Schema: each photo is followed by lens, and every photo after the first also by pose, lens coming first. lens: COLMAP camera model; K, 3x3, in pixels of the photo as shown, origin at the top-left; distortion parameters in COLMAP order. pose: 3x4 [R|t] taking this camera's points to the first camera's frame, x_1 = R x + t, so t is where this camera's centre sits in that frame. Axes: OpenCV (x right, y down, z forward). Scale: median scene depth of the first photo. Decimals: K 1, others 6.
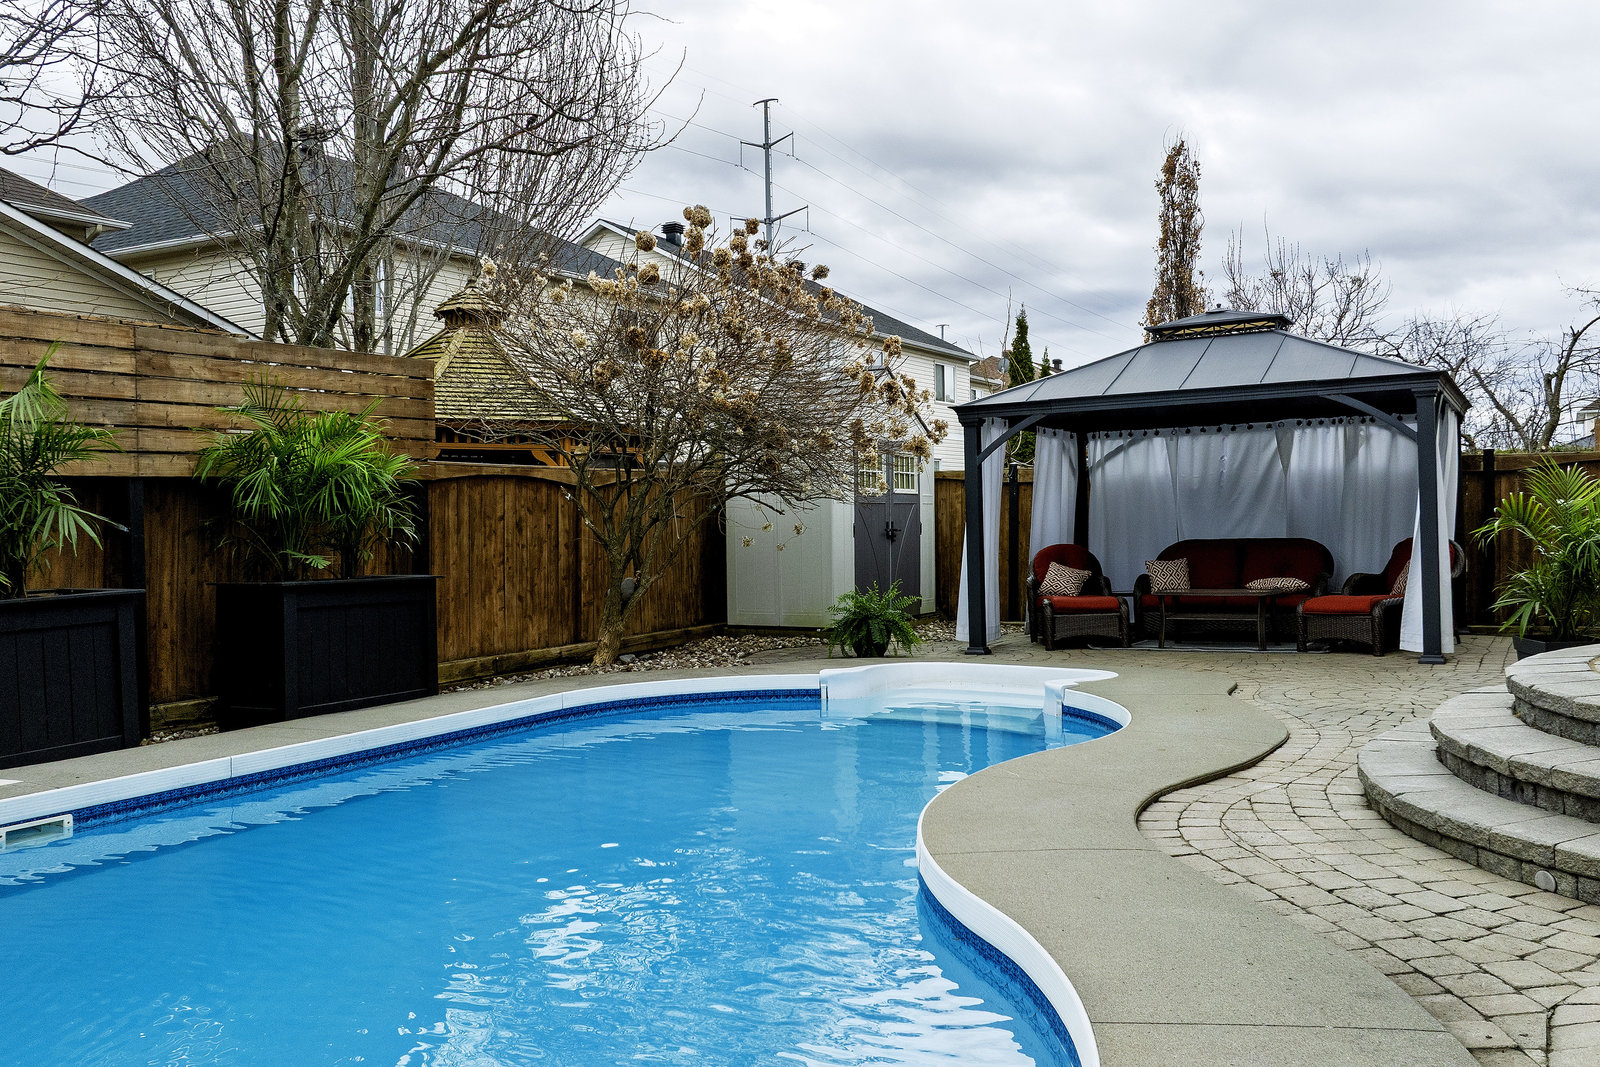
lens RADIAL K [[1293.6, 0, 838.0], [0, 1293.6, 532.3], [0, 0, 1]] dist [-0.013588, -0.011675]
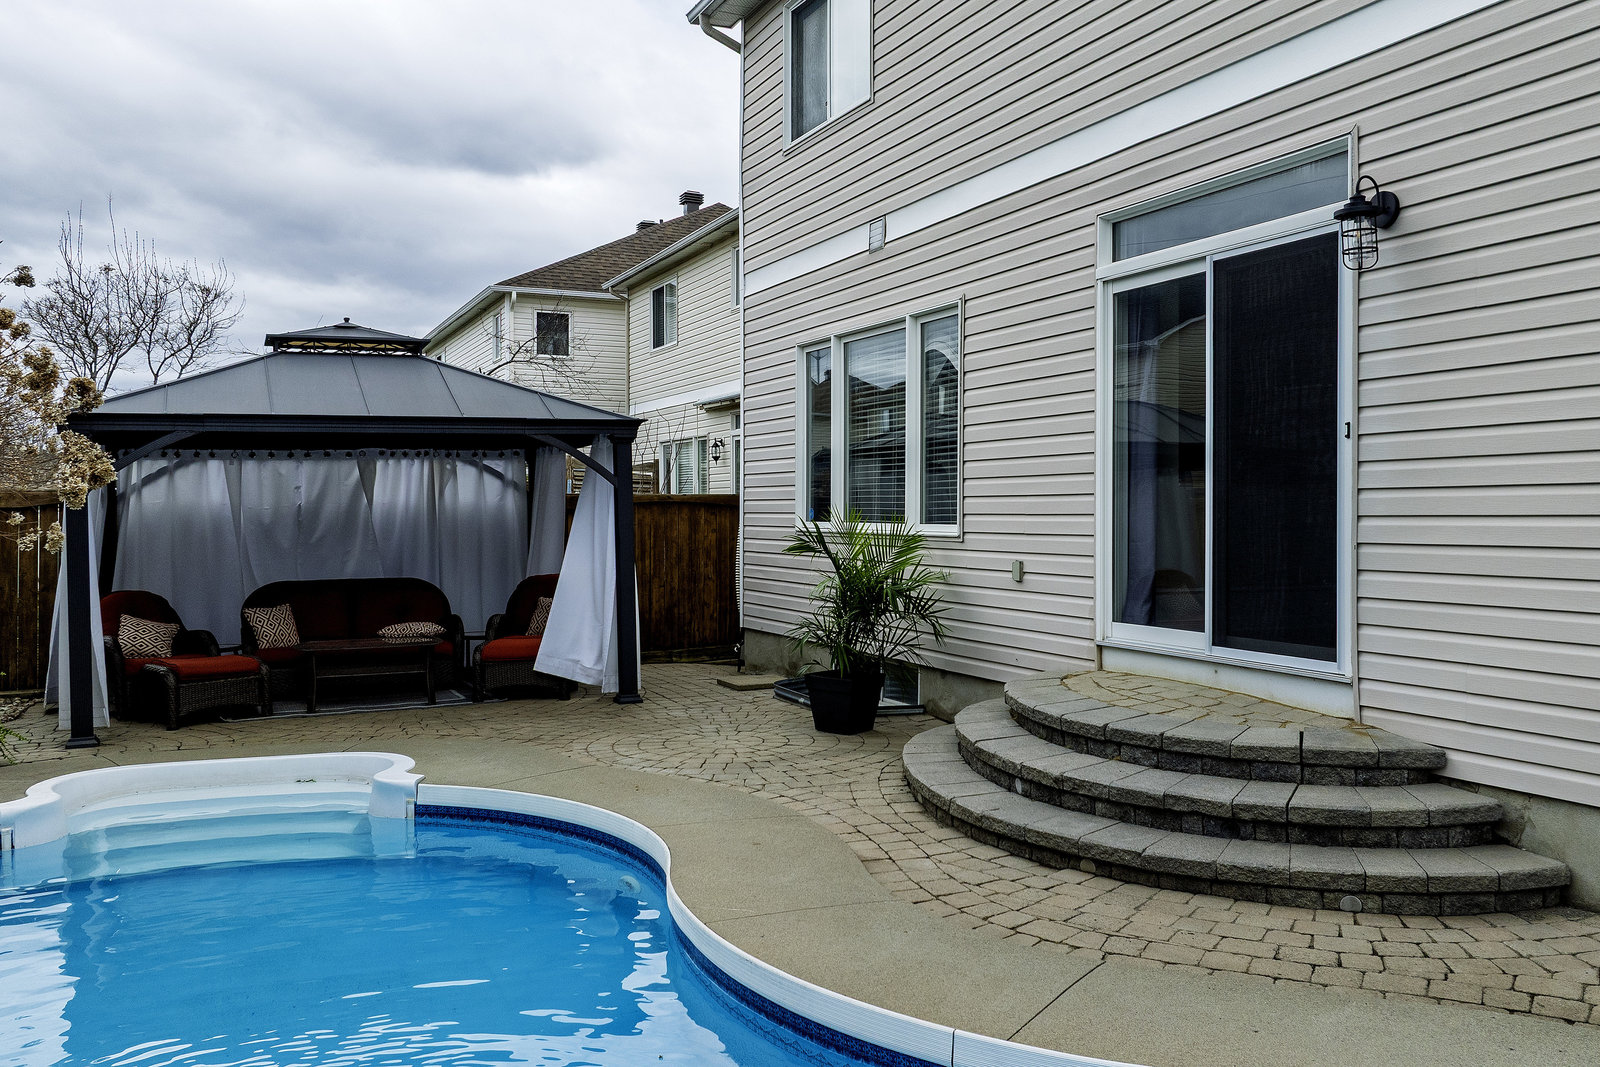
lens RADIAL K [[1293.6, 0, 838.0], [0, 1293.6, 532.3], [0, 0, 1]] dist [-0.013588, -0.011675]
pose [[0.610019, 0.005606, 0.792367, -0.206881], [0.004577, 0.999933, -0.010599, -0.018535], [-0.792374, 0.010092, 0.609953, 0.196353]]
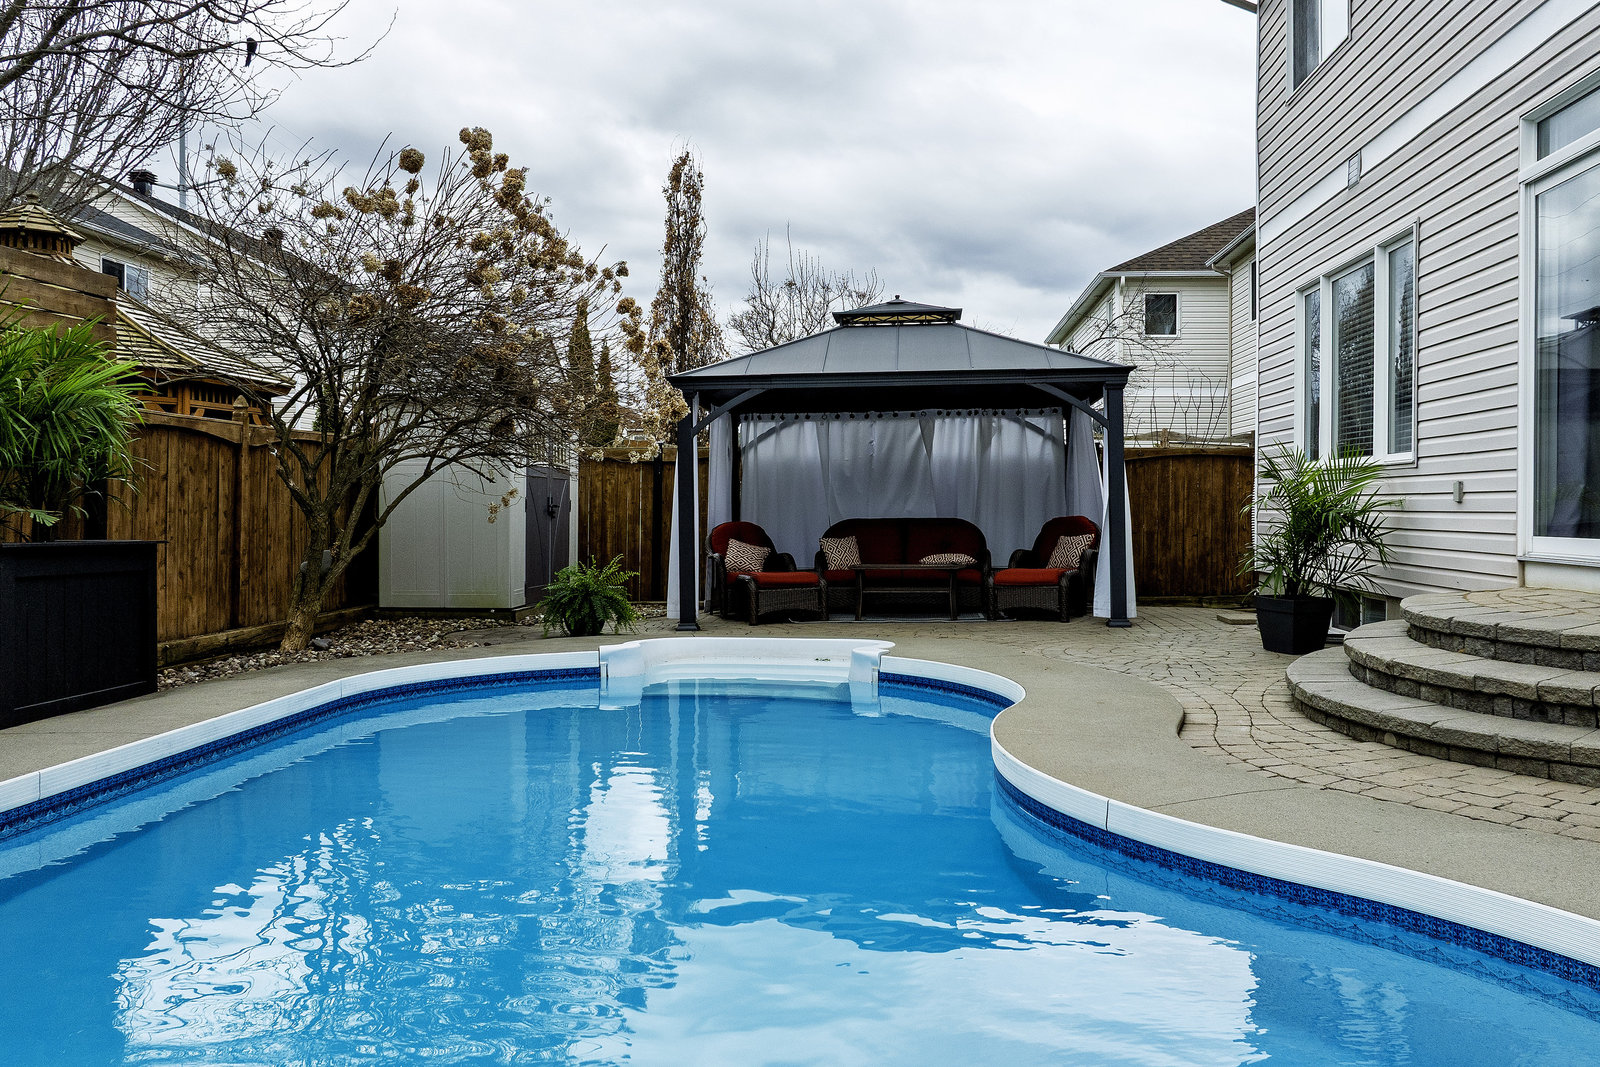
lens RADIAL K [[1253.5, 0, 836.3], [0, 1253.5, 527.9], [0, 0, 1]] dist [-0.011951, -0.007204]
pose [[0.914420, 0.009912, 0.404645, -0.168793], [-0.010595, 0.999944, -0.000552, 0.015229], [-0.404628, -0.003782, 0.914474, 0.082783]]
